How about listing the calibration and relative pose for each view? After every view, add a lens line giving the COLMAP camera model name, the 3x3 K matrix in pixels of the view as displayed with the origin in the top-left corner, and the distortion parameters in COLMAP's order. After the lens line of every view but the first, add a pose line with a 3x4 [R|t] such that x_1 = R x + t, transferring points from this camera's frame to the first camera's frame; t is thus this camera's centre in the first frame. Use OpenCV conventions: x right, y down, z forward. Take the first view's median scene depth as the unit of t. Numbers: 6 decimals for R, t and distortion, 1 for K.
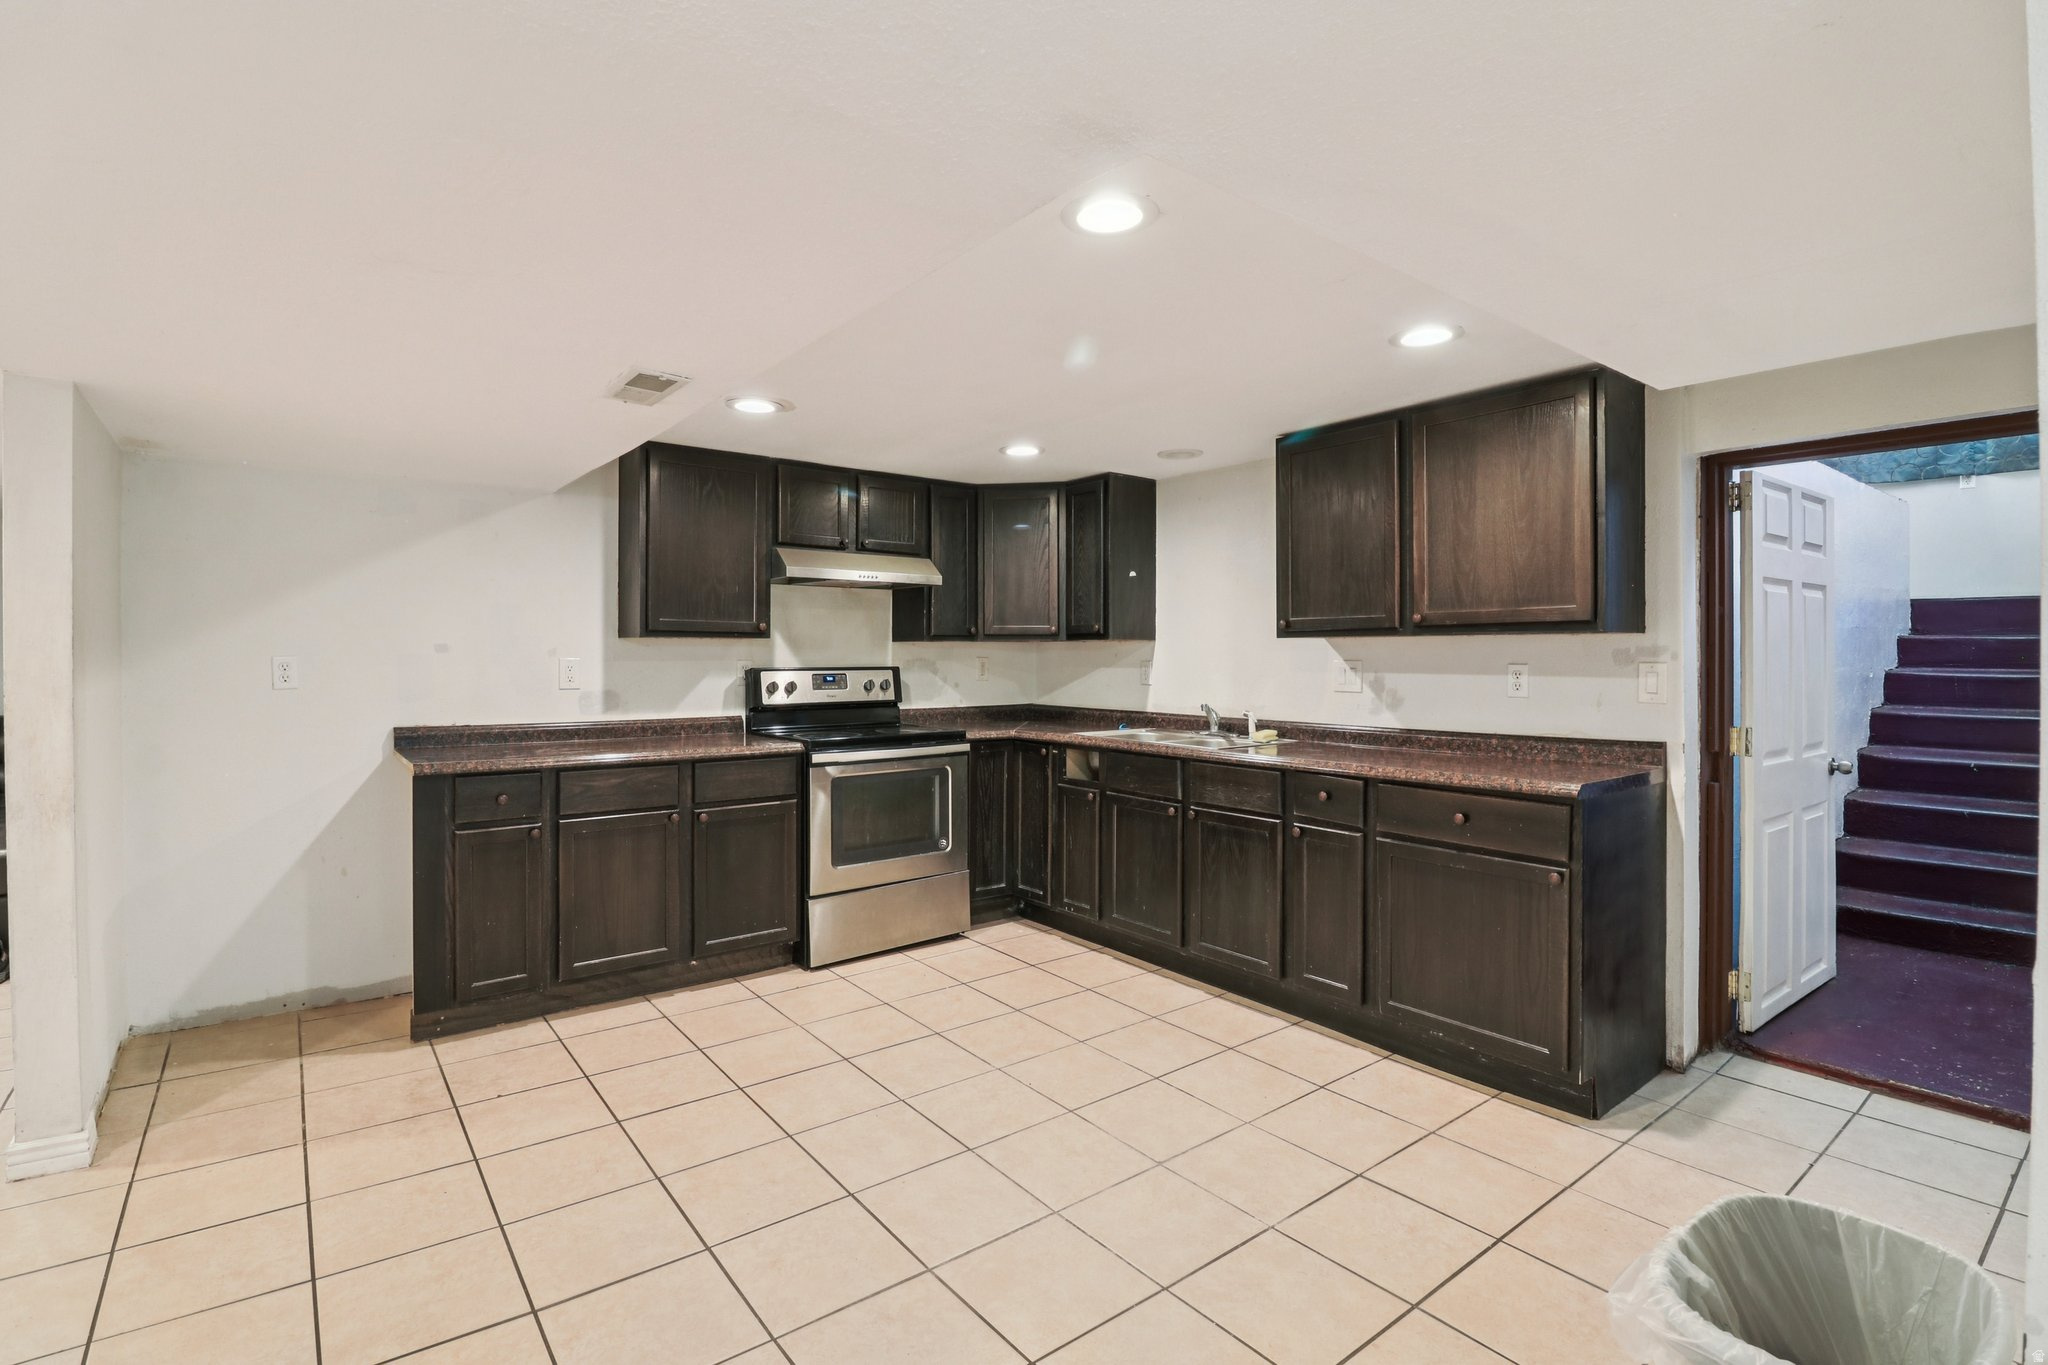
lens RADIAL K [[954.9, 0, 1019.6], [0, 954.9, 655.2], [0, 0, 1]] dist [0.001329, -0.014026]
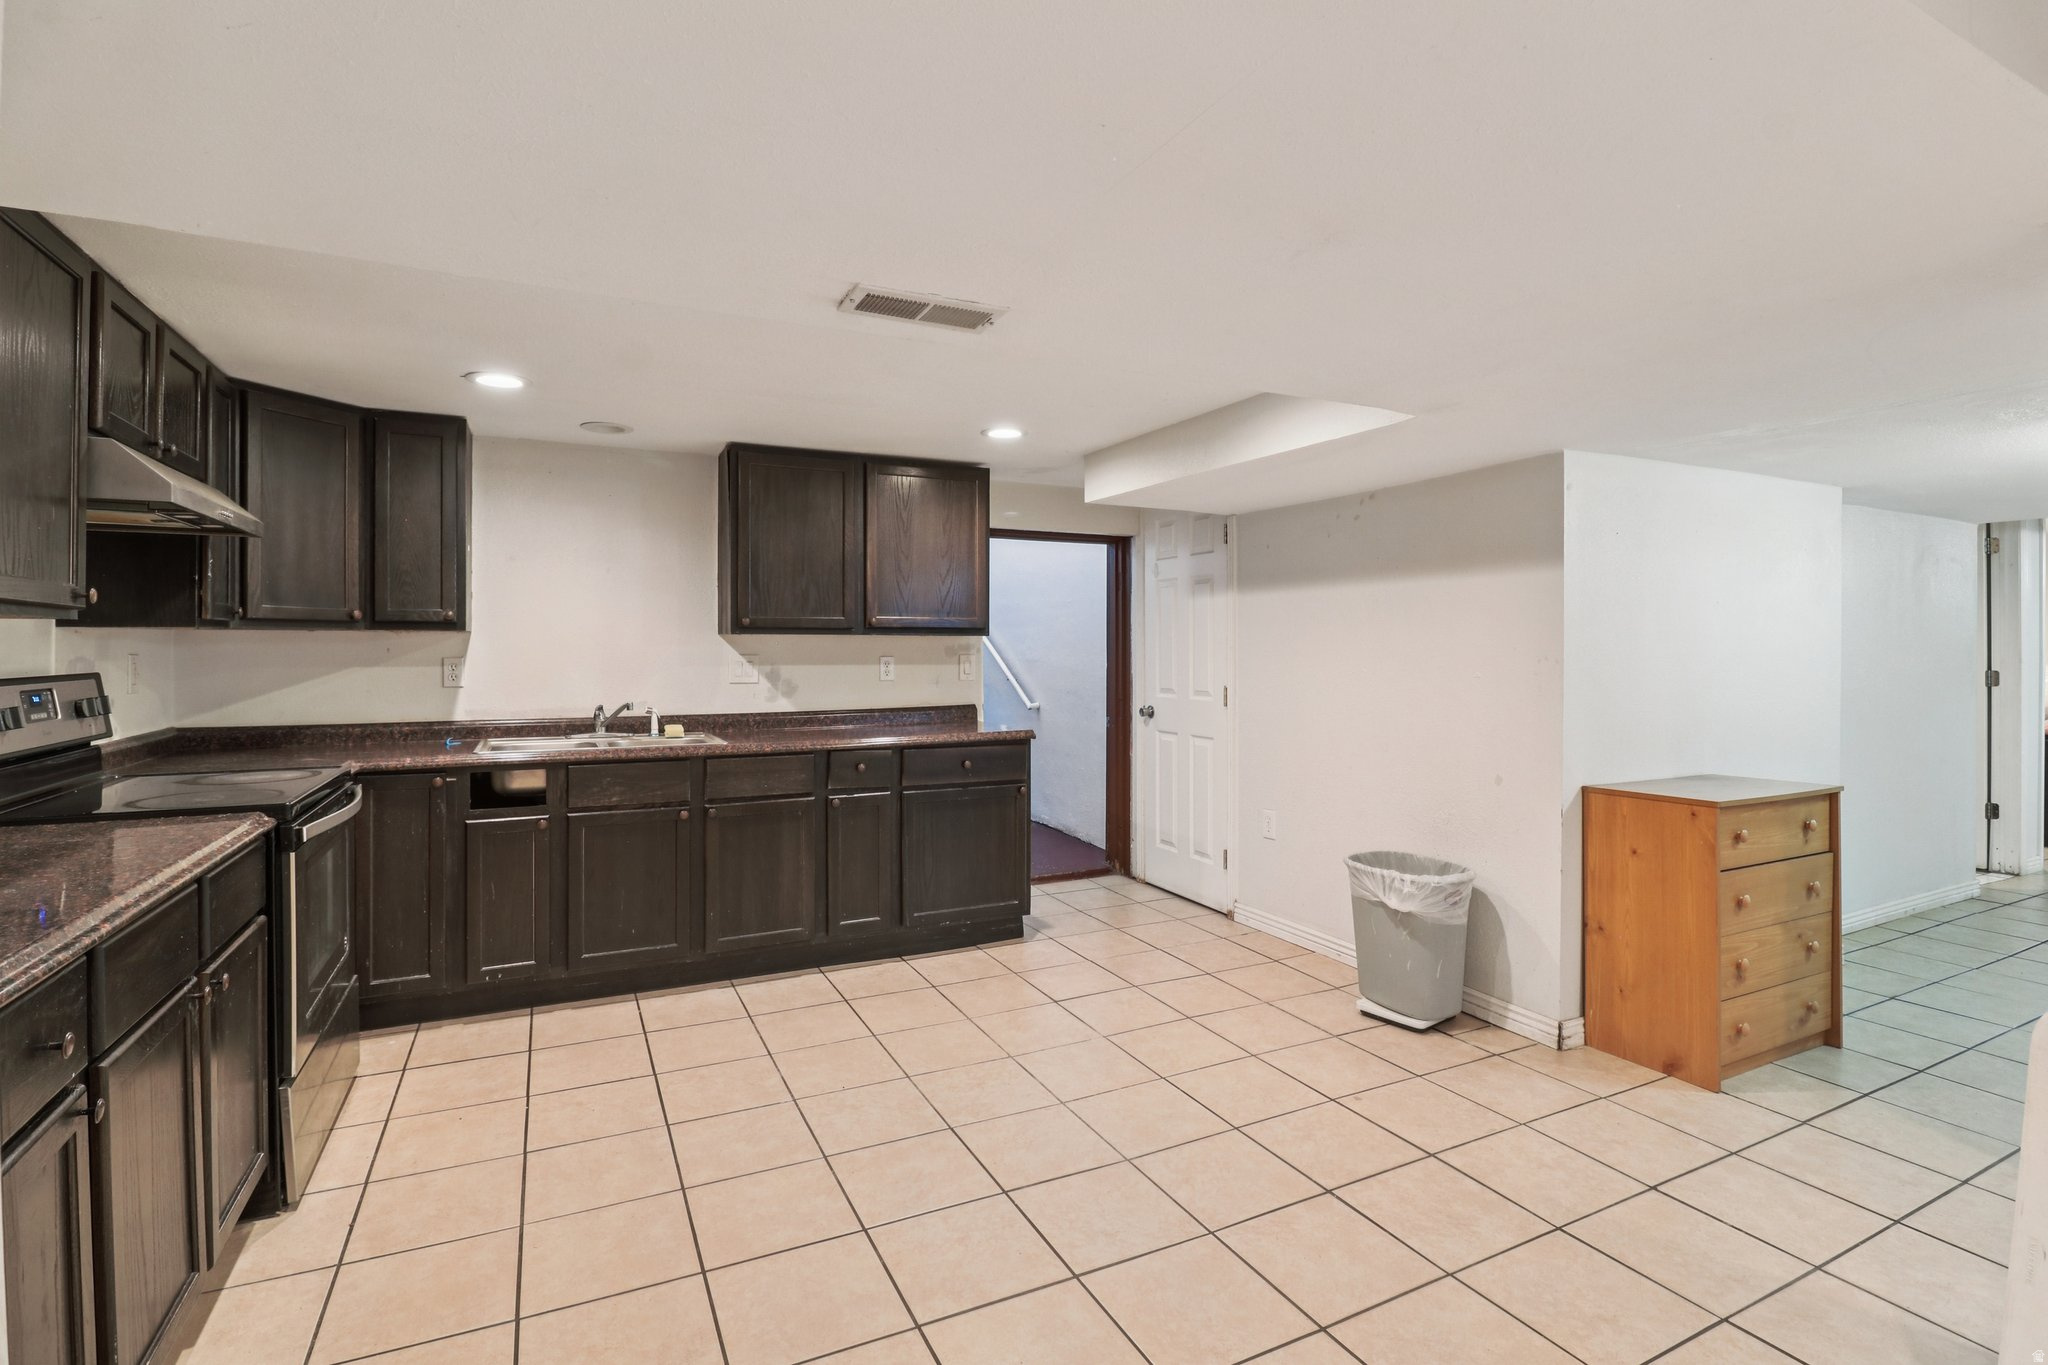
lens RADIAL K [[954.9, 0, 1019.6], [0, 954.9, 655.2], [0, 0, 1]] dist [0.001329, -0.014026]
pose [[0.196379, -0.008197, 0.980494, -0.683862], [-0.002404, 0.999958, 0.008841, -0.004435], [-0.980525, -0.004093, 0.196351, 0.472150]]
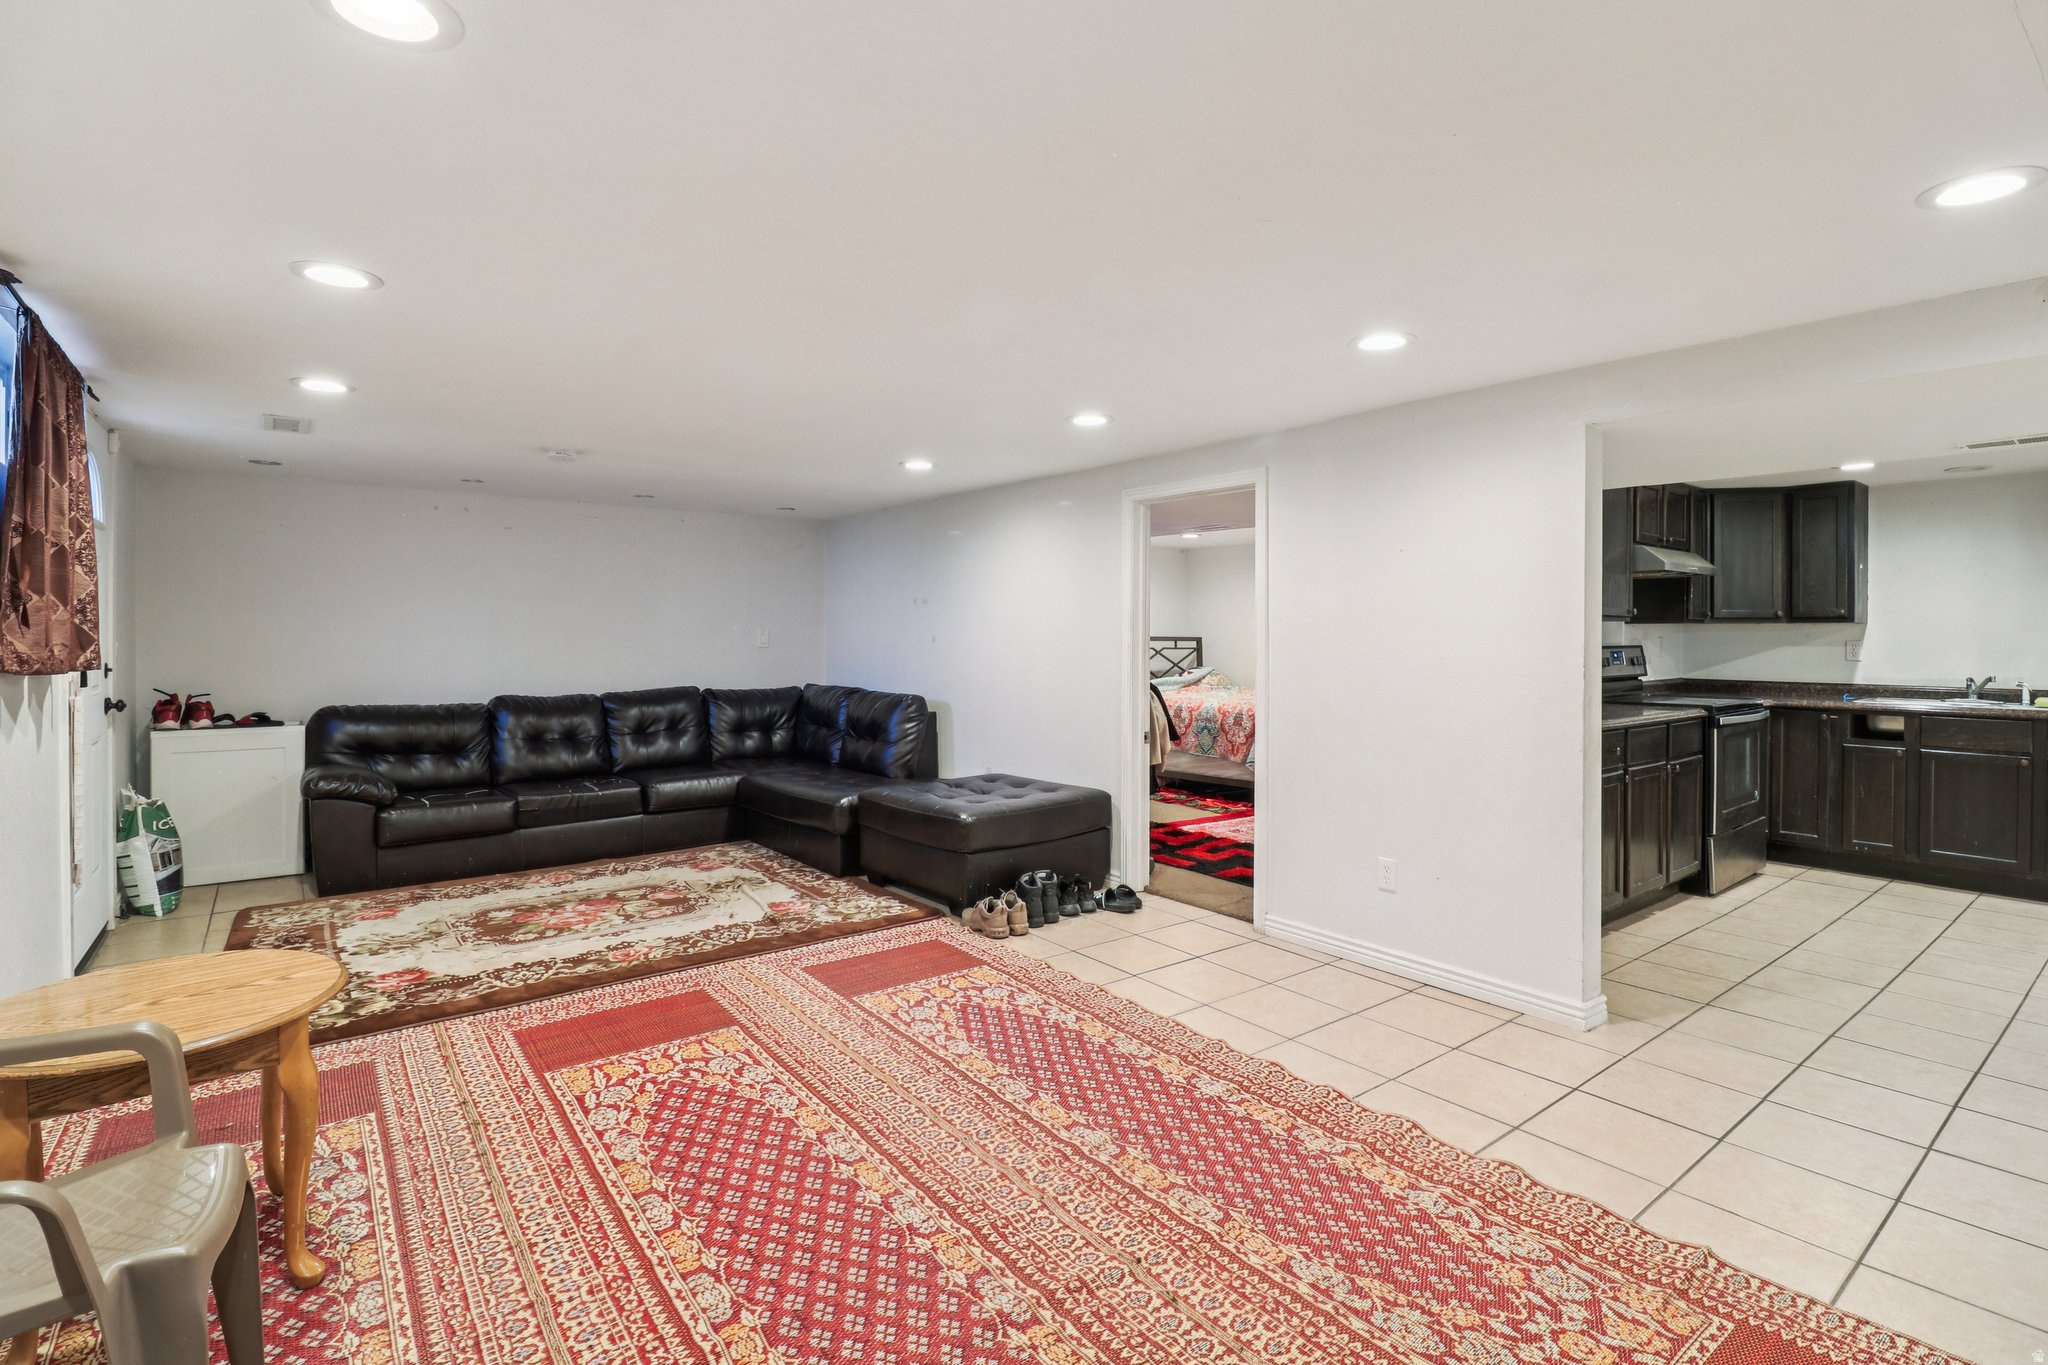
lens RADIAL K [[954.1, 0, 988.1], [0, 954.1, 623.6], [0, 0, 1]] dist [-0.024176, -0.000515]
pose [[0.999635, 0.002456, -0.026887, -1.107627], [-0.002631, 0.999975, -0.006496, -0.005066], [0.026870, 0.006564, 0.999617, -0.212298]]
